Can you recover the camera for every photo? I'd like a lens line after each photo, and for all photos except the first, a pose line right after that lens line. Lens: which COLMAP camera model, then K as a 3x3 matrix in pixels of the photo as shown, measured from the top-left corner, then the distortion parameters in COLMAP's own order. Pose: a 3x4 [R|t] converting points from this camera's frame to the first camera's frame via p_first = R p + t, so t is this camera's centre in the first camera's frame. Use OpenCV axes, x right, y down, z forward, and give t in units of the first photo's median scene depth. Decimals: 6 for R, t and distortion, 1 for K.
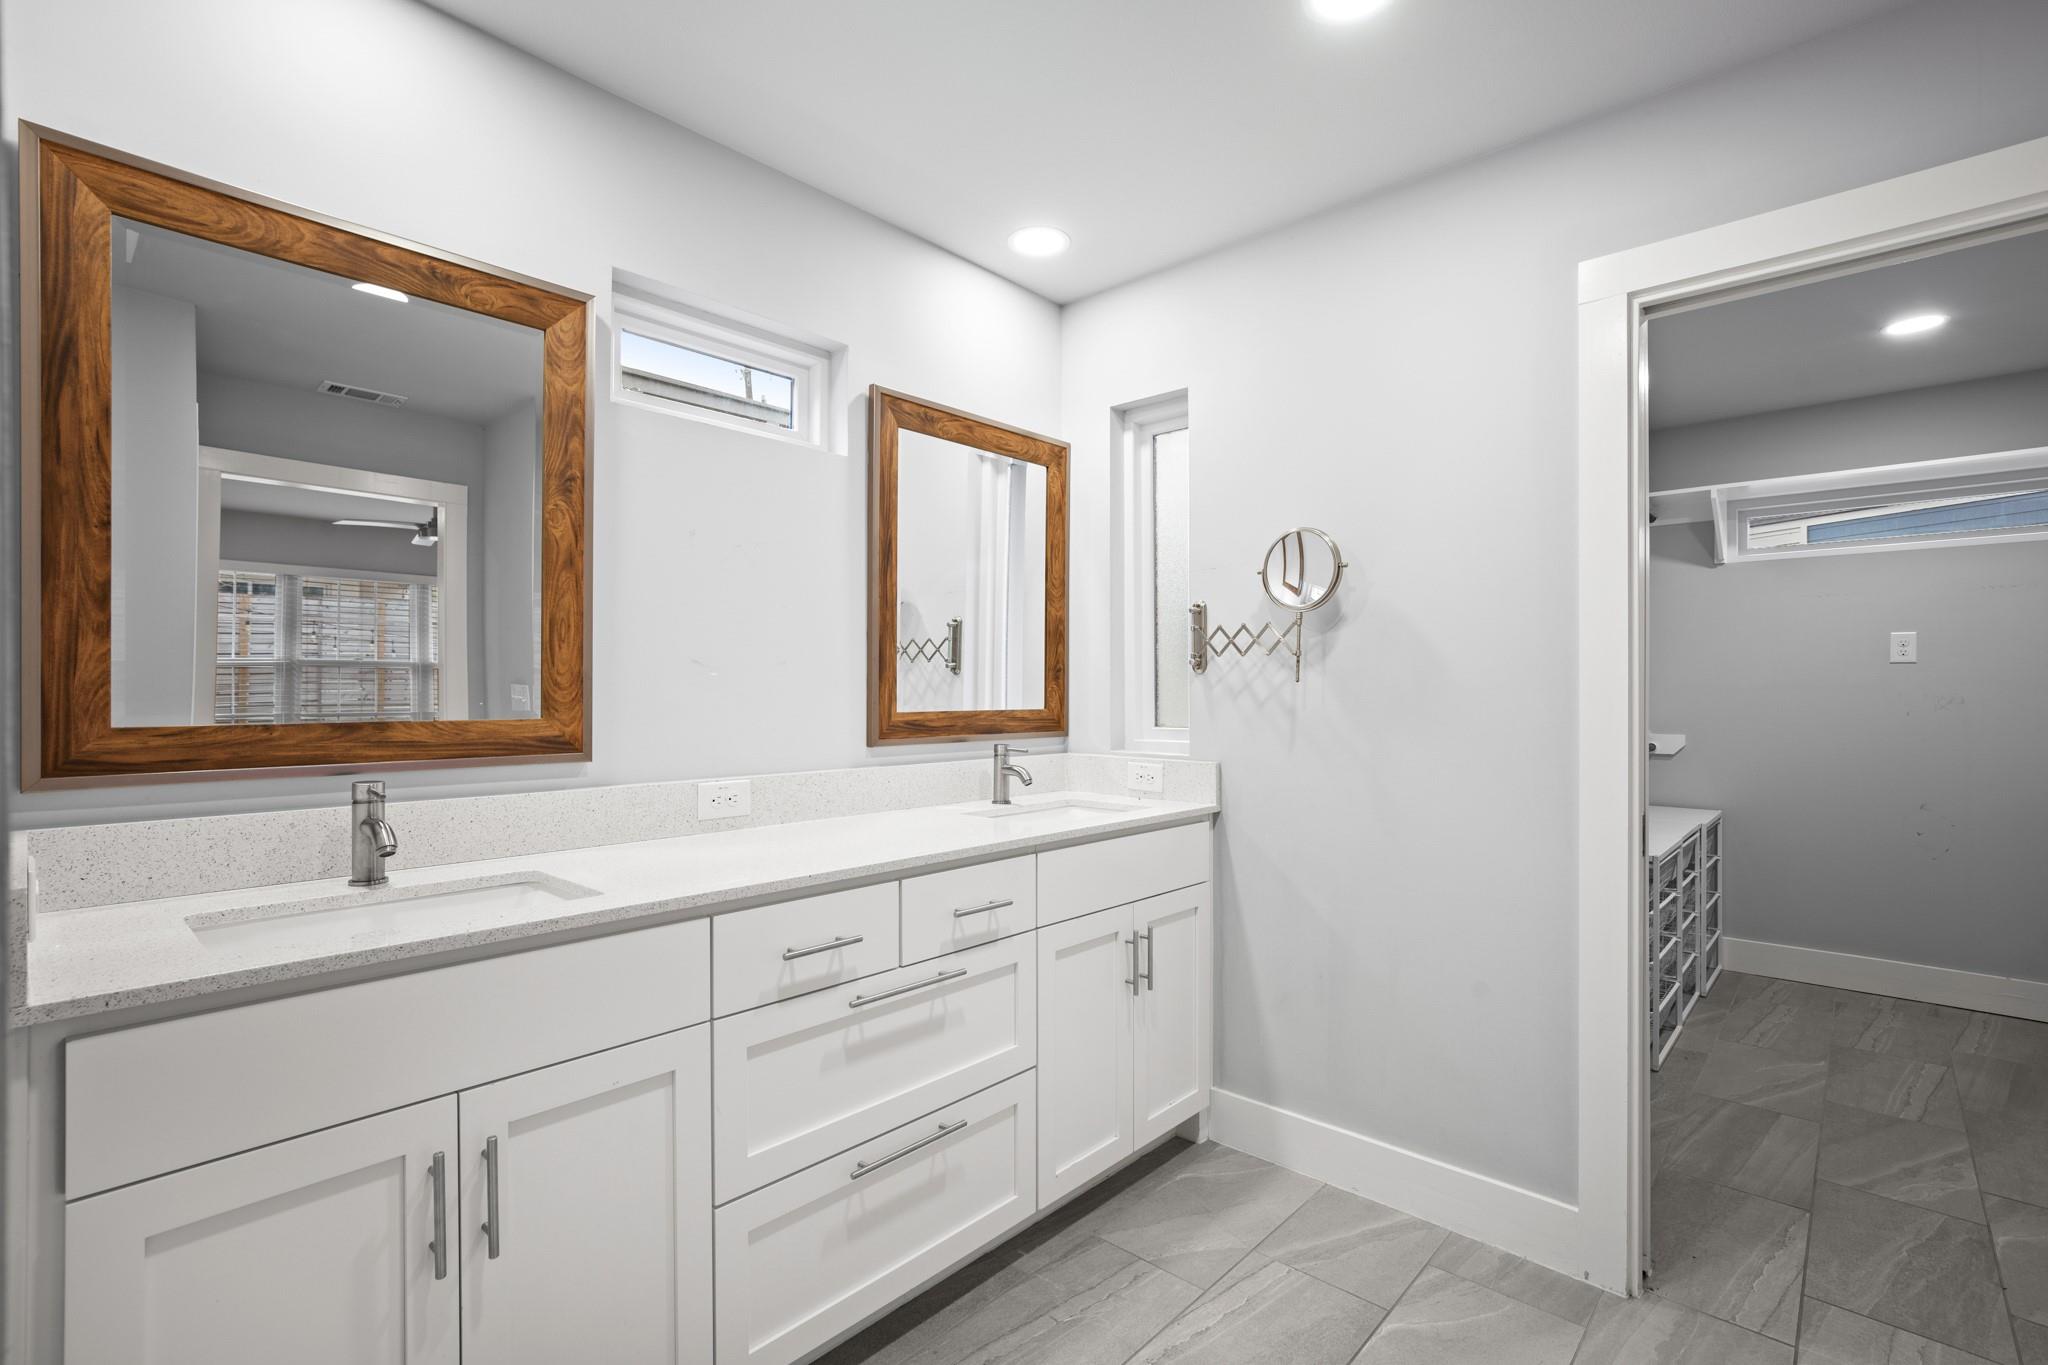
lens RADIAL K [[932.3, 0, 1040.3], [0, 932.3, 695.3], [0, 0, 1]] dist [-0.014150, 0.008883]
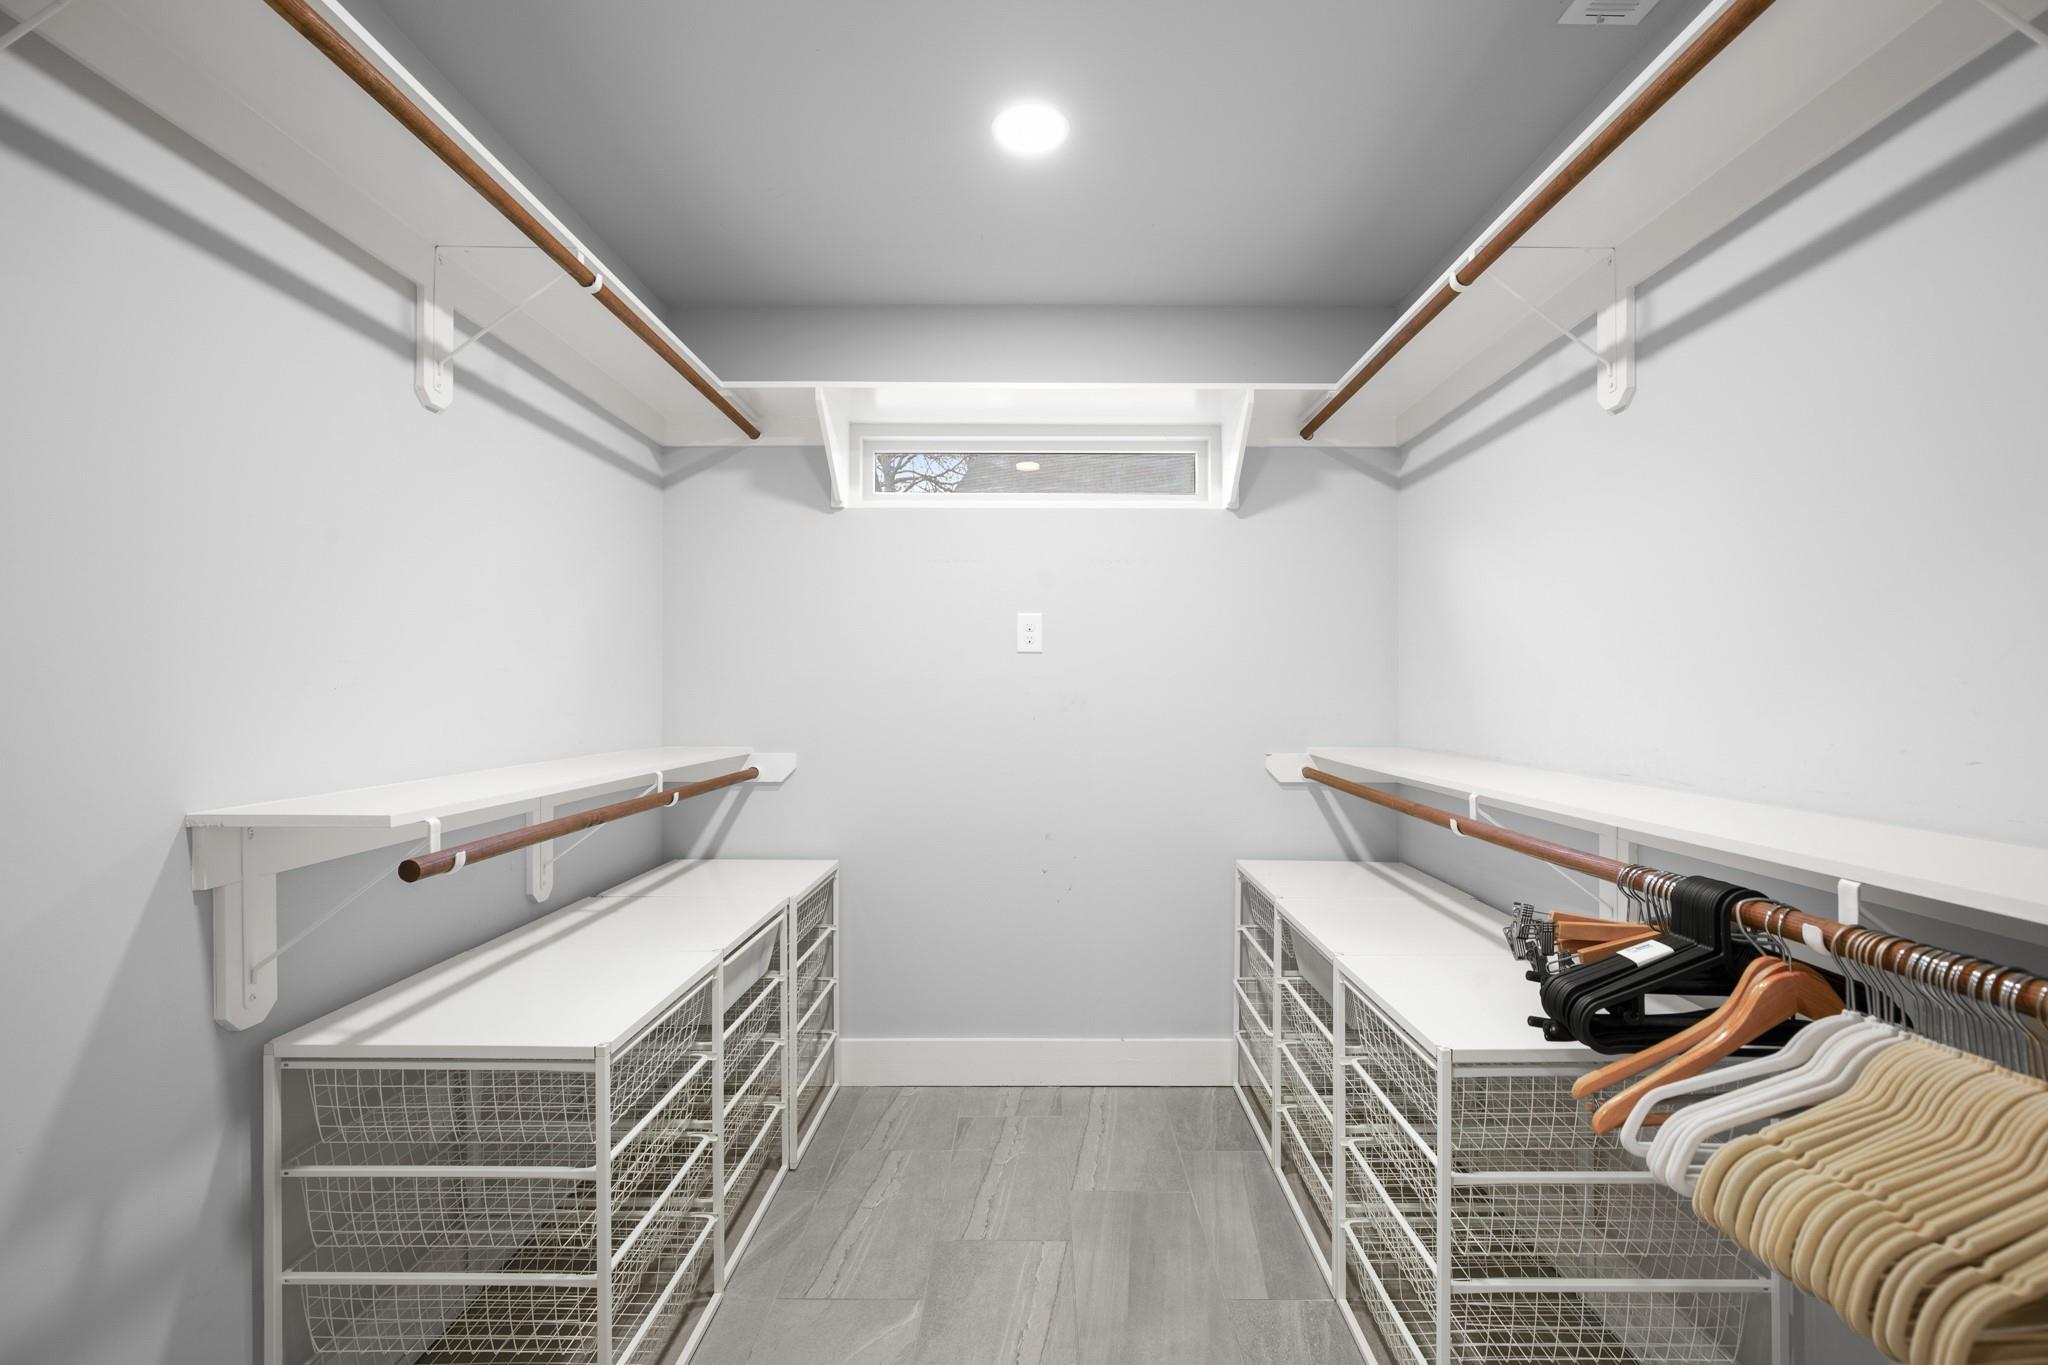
lens RADIAL K [[932.3, 0, 1040.3], [0, 932.3, 695.3], [0, 0, 1]] dist [-0.014150, 0.008883]
pose [[0.743237, -0.000858, 0.669028, 0.430538], [0.001494, 0.999999, -0.000377, 0.001411], [-0.669027, 0.001280, 0.743237, 0.428469]]
